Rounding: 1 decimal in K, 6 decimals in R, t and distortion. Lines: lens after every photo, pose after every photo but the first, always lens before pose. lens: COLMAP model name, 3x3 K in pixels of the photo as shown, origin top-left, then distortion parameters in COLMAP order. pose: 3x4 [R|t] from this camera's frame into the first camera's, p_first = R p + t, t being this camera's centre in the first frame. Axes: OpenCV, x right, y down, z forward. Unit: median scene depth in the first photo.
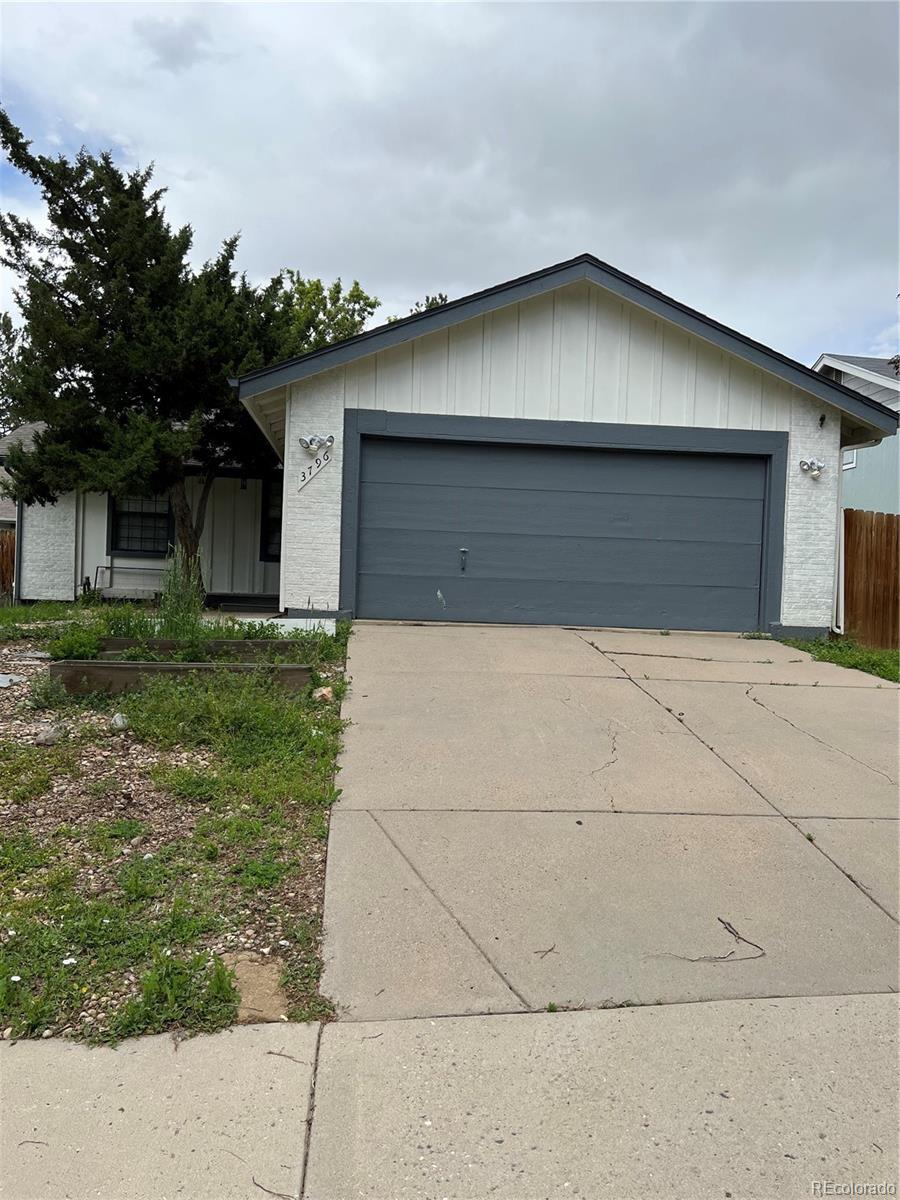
lens RADIAL K [[906.1, 0, 446.5], [0, 906.1, 605.0], [0, 0, 1]] dist [0.076145, -0.077301]
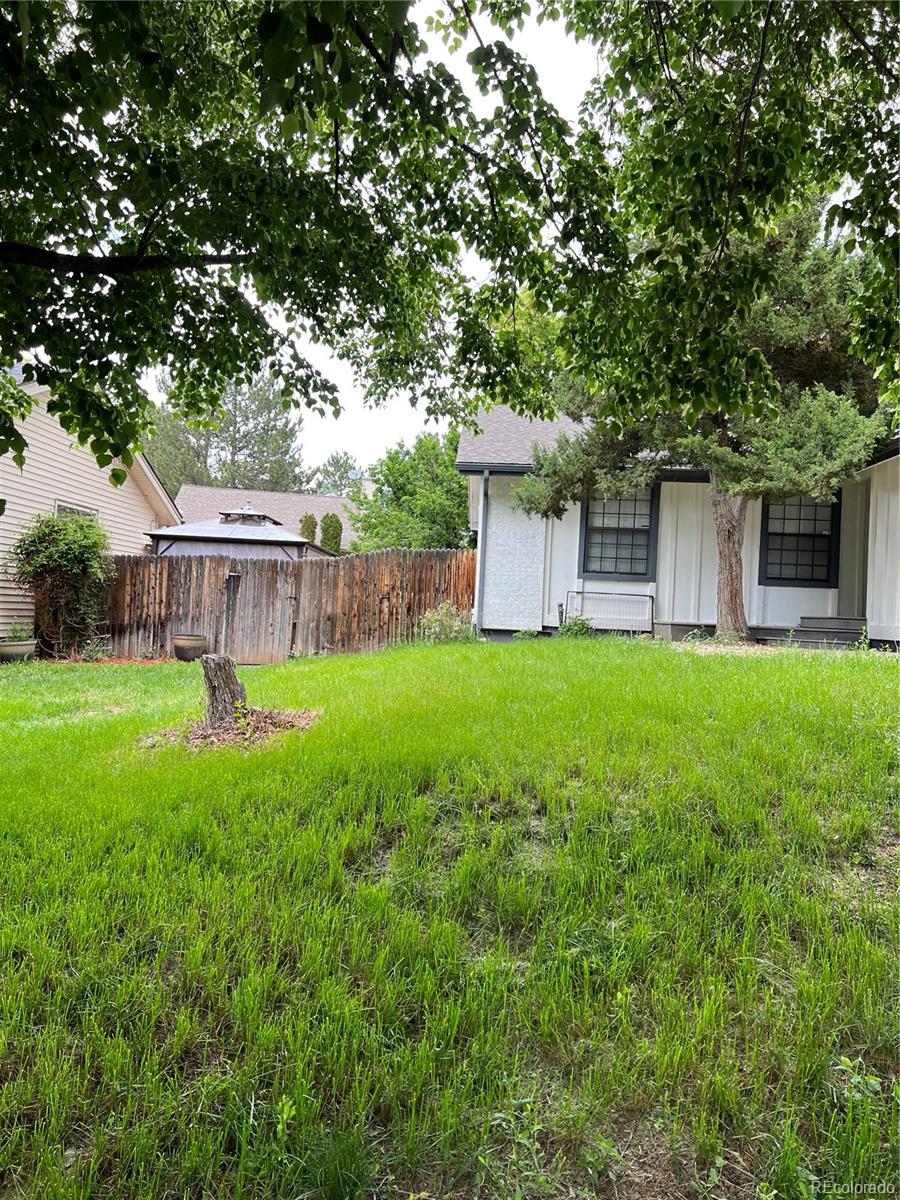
lens RADIAL K [[906.1, 0, 446.5], [0, 906.1, 605.0], [0, 0, 1]] dist [0.076145, -0.077301]
pose [[0.992505, 0.006832, -0.122012, -0.542633], [-0.010202, 0.999583, -0.027020, -0.007576], [0.121776, 0.028062, 0.992161, 0.205207]]
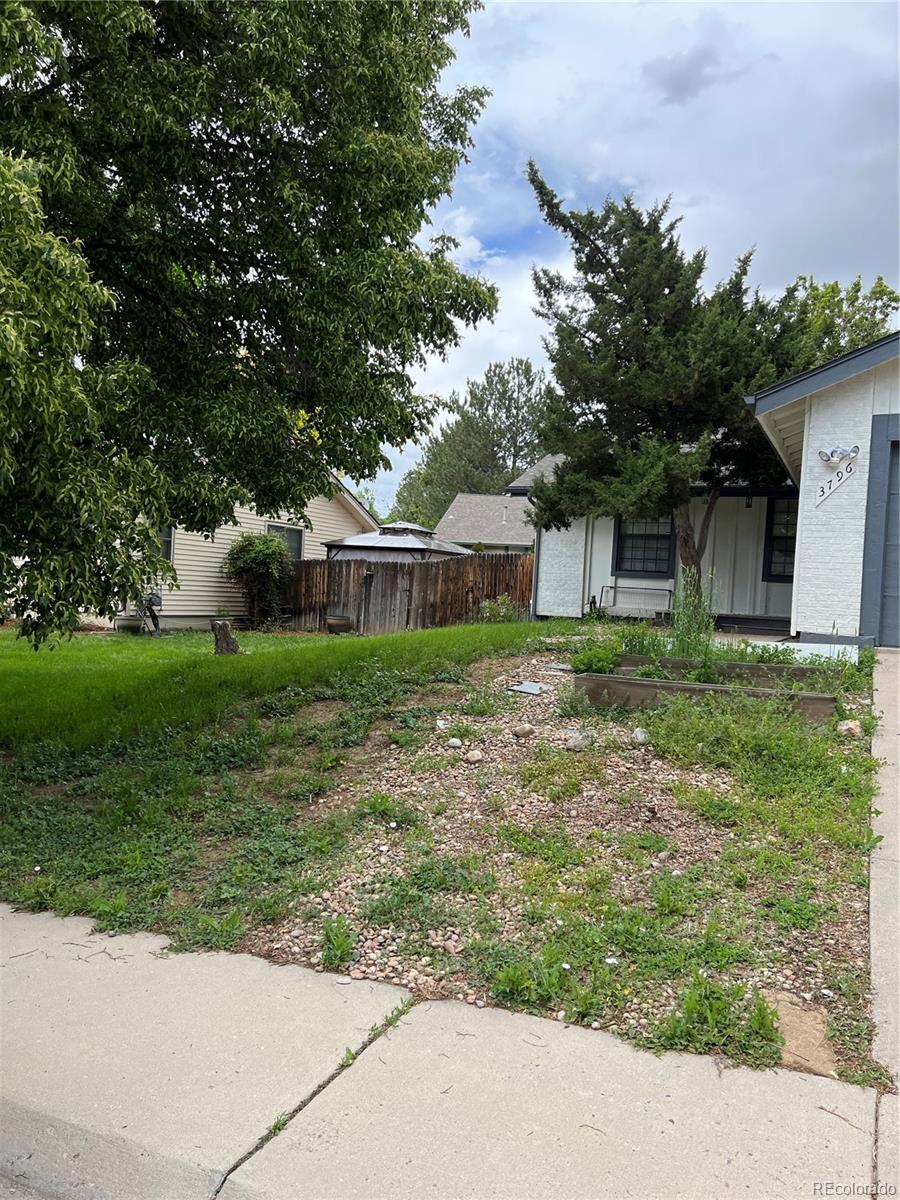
lens RADIAL K [[906.1, 0, 446.5], [0, 906.1, 605.0], [0, 0, 1]] dist [0.076145, -0.077301]
pose [[0.871024, 0.018997, -0.490873, -0.030717], [-0.029851, 0.999452, -0.014289, 0.000110], [0.490332, 0.027099, 0.871114, -0.008209]]
